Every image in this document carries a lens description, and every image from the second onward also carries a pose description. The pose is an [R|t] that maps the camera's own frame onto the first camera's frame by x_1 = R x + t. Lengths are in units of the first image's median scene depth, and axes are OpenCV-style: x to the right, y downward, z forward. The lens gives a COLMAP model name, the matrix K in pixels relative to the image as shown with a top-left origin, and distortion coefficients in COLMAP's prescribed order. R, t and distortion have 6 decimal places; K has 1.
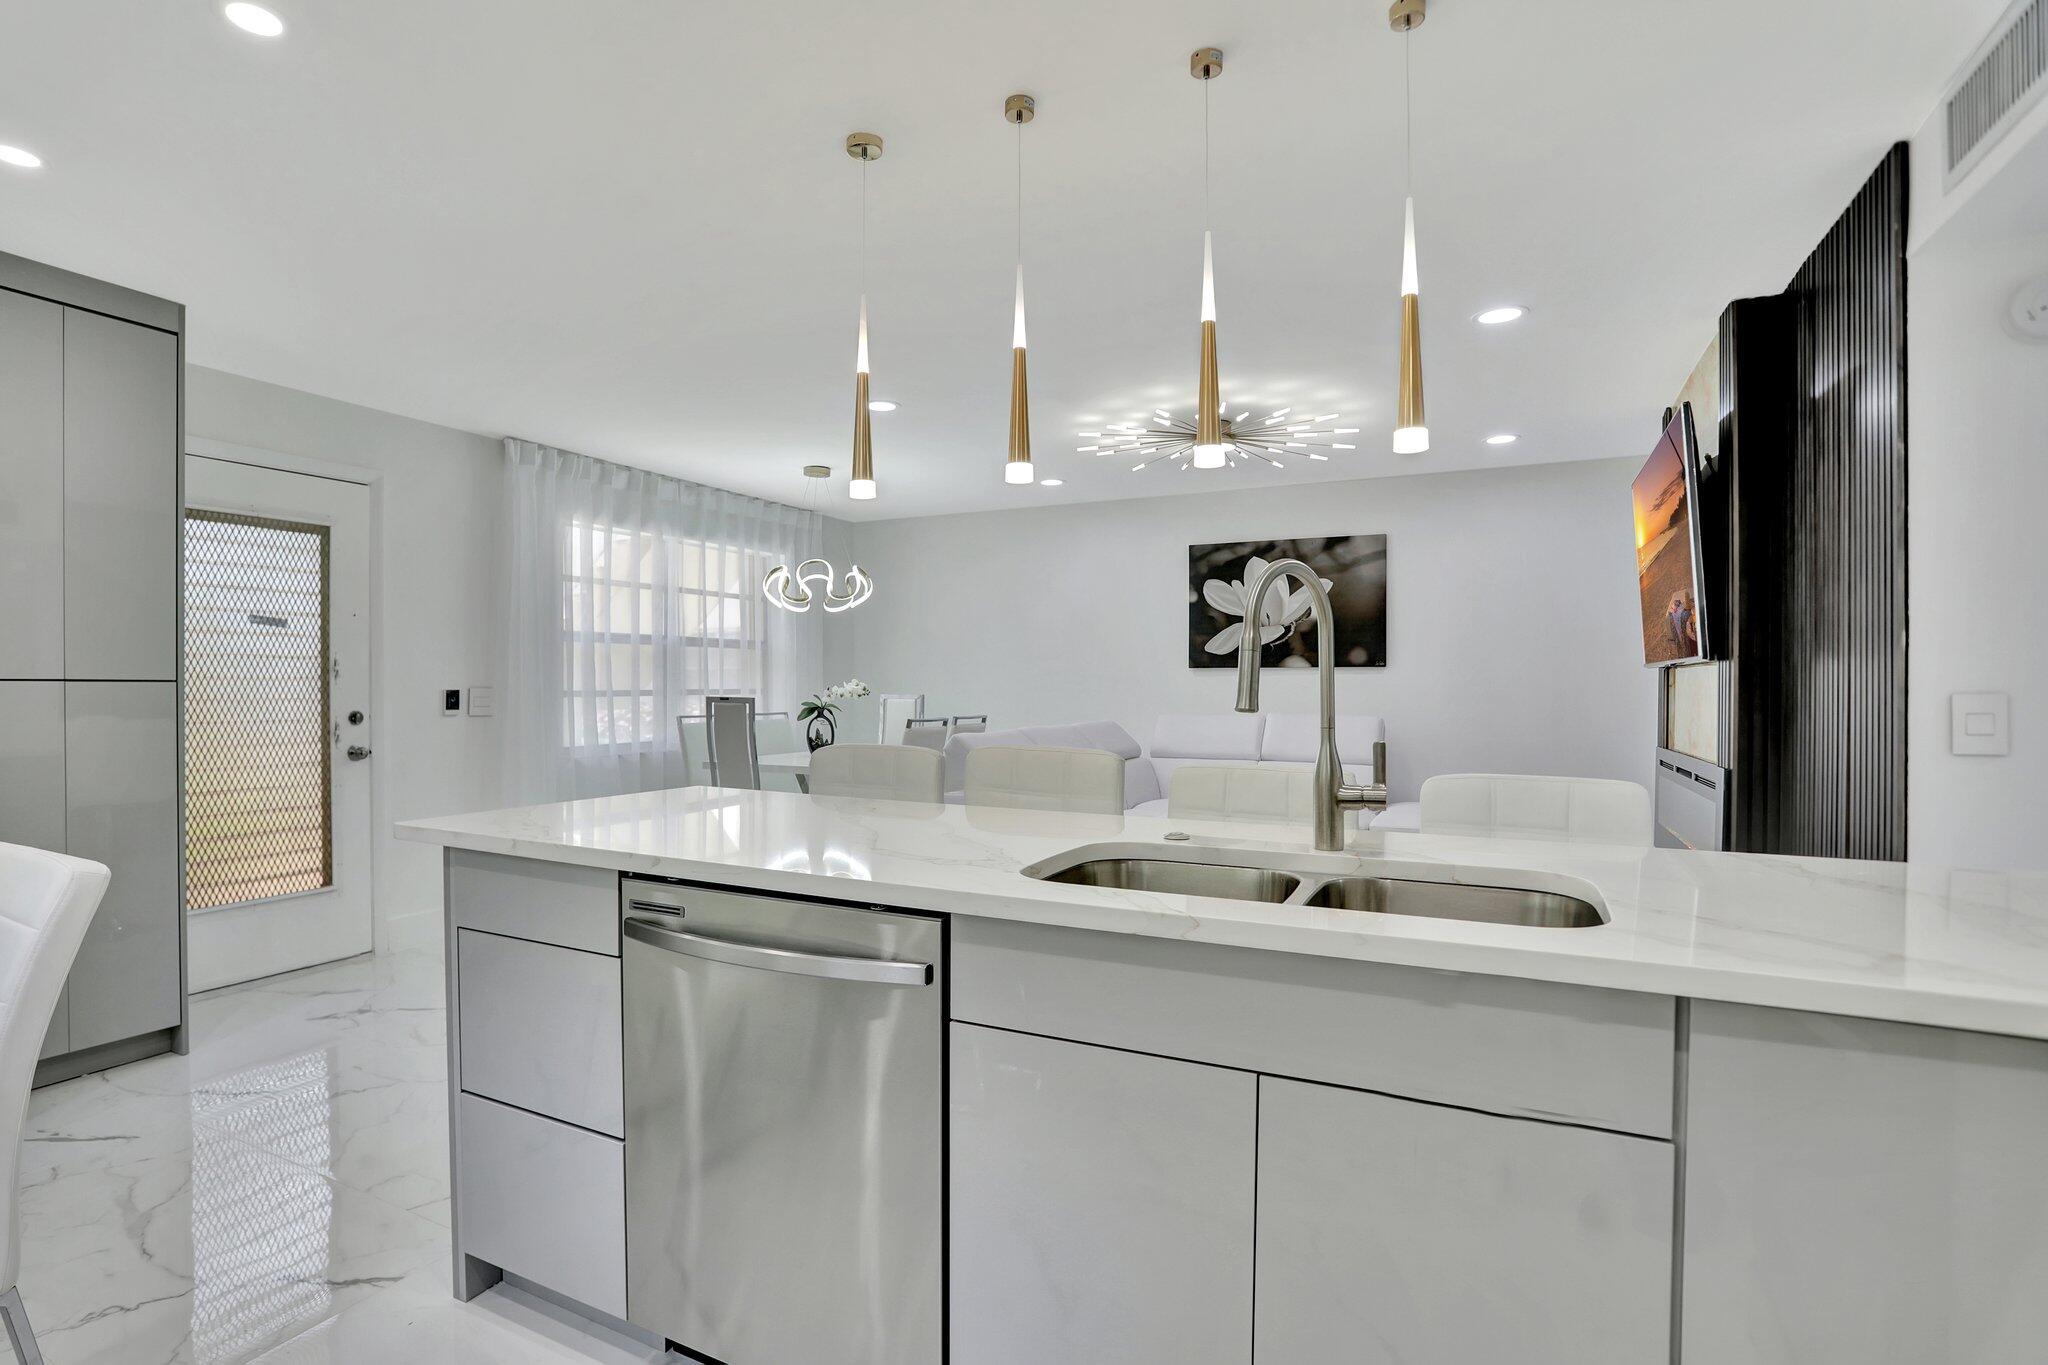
lens RADIAL K [[996.7, 0, 976.3], [0, 996.7, 693.4], [0, 0, 1]] dist [-0.061227, 0.027547]
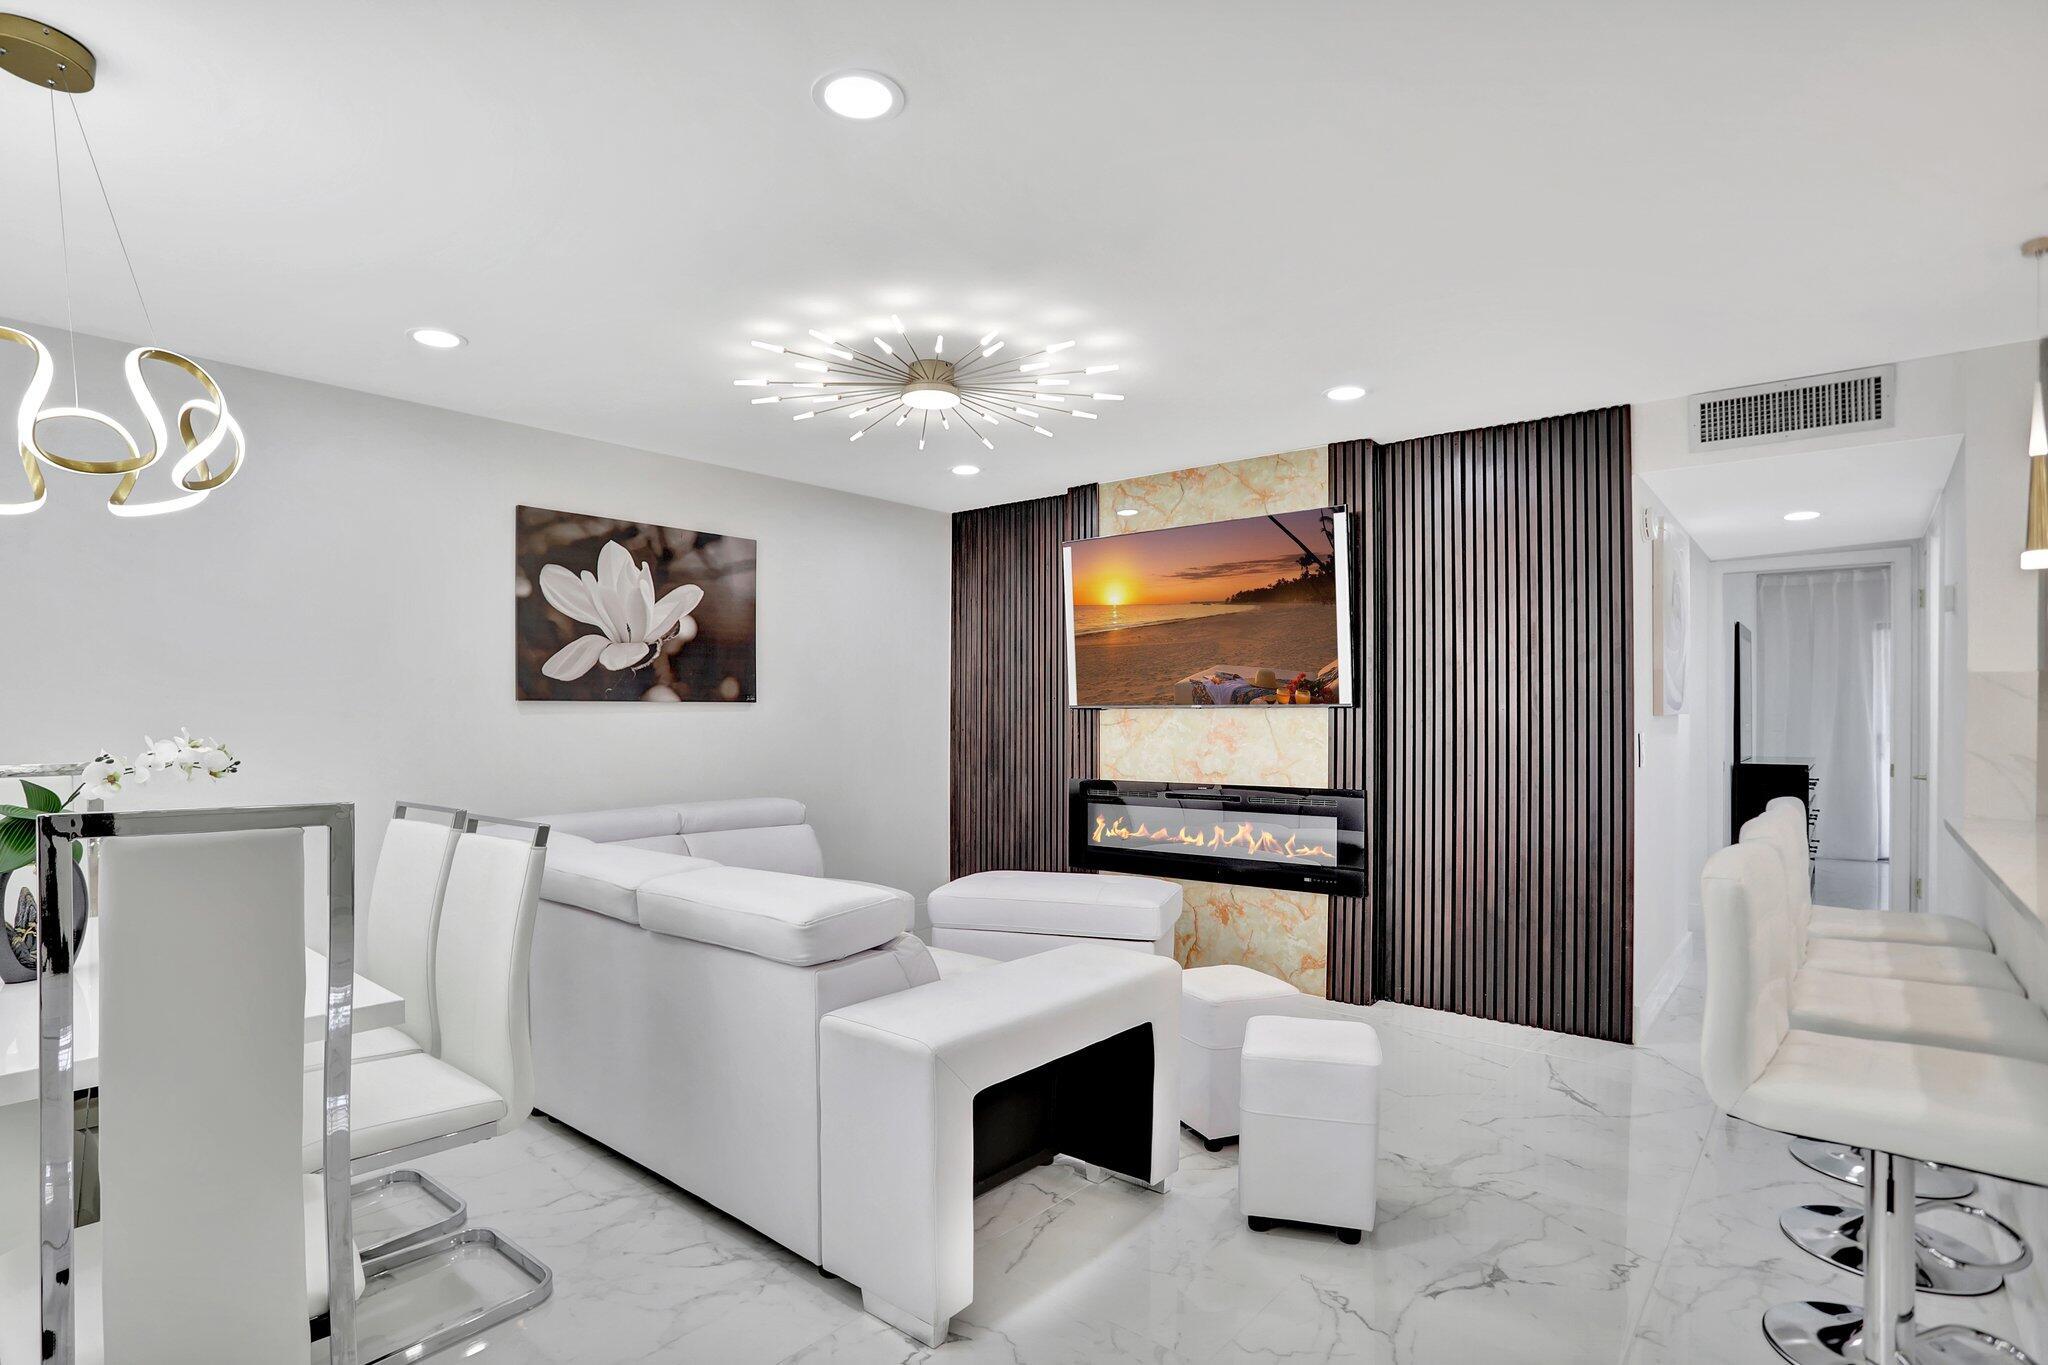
lens RADIAL K [[1027.4, 0, 973.8], [0, 1027.4, 701.3], [0, 0, 1]] dist [-0.072514, 0.033943]
pose [[0.235277, 0.007871, 0.971896, -0.355514], [0.010850, 0.999884, -0.010725, -0.016129], [-0.971868, 0.013068, 0.235165, 0.601881]]
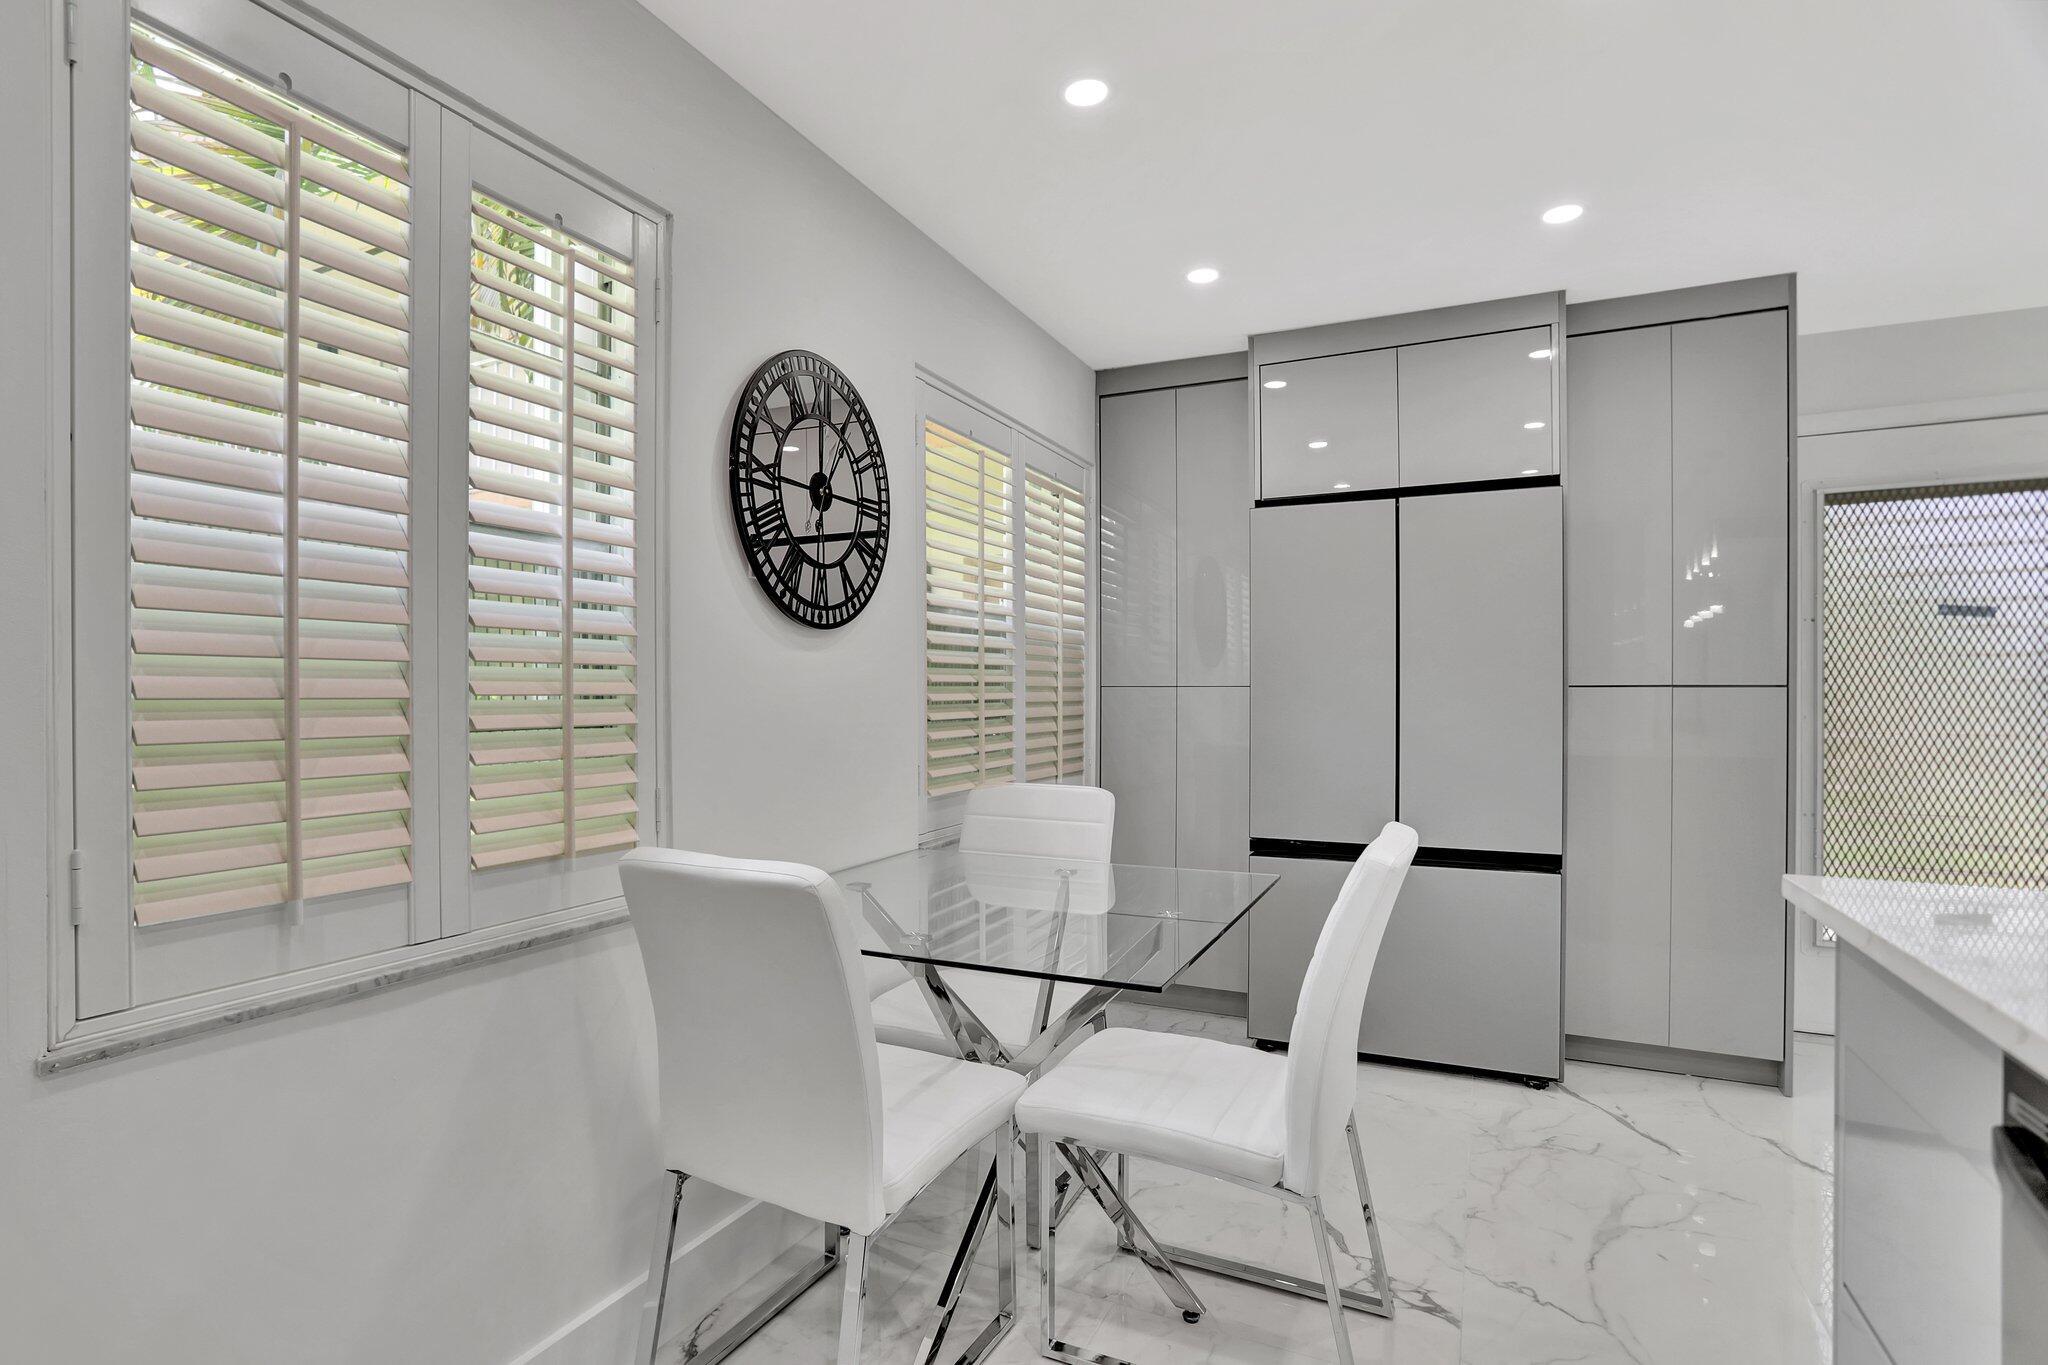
lens RADIAL K [[996.7, 0, 976.3], [0, 996.7, 693.4], [0, 0, 1]] dist [-0.061227, 0.027547]
pose [[0.012017, 0.001436, -0.999927, 0.040769], [-0.008971, 0.999959, 0.001329, -0.000108], [0.999888, 0.008955, 0.012029, 0.114917]]
